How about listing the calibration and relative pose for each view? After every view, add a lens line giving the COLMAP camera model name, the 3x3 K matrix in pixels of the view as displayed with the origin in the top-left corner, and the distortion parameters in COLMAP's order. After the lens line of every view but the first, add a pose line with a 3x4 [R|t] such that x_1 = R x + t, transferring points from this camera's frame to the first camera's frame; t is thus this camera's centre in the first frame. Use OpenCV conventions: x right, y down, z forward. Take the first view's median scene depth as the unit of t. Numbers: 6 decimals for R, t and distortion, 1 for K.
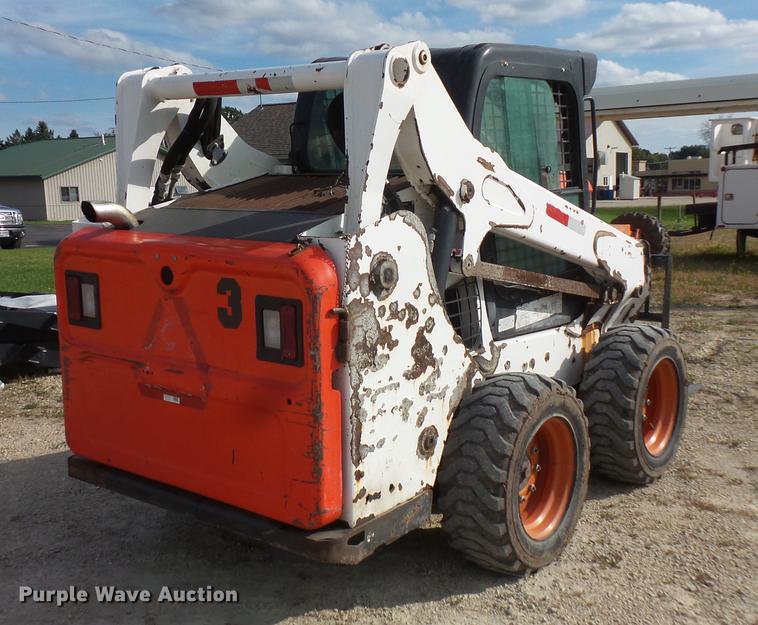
lens RADIAL K [[896.0, 0, 430.2], [0, 896.0, 314.9], [0, 0, 1]] dist [0.028308, 0.045319]
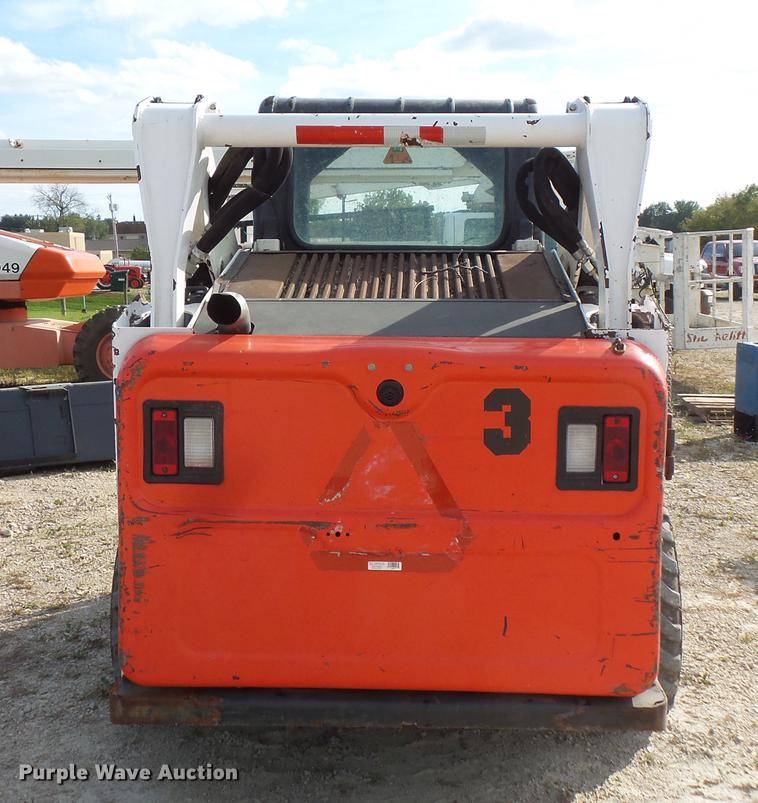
lens RADIAL K [[1165.2, 0, 378.4], [0, 1165.2, 376.4], [0, 0, 1]] dist [0.019232, 0.044282]
pose [[0.819133, -0.061340, 0.570315, -0.815674], [0.089153, 0.995798, -0.020947, -0.037545], [-0.566633, 0.068004, 0.821159, 0.234466]]
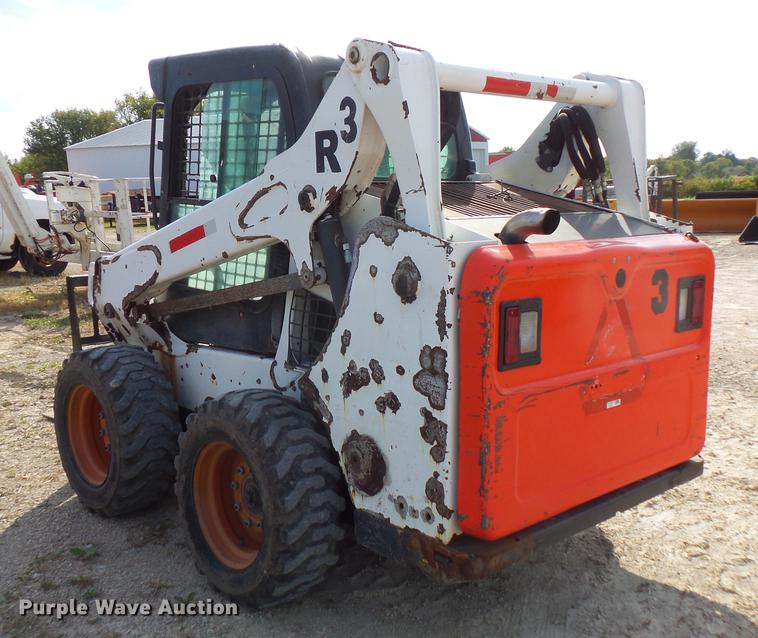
lens RADIAL K [[839.6, 0, 432.5], [0, 839.6, 324.4], [0, 0, 1]] dist [-0.004919, 0.433972]
pose [[0.170019, -0.156306, 0.972966, -1.219738], [0.167978, 0.977487, 0.127679, -0.145104], [-0.971019, 0.141729, 0.192447, 1.009836]]
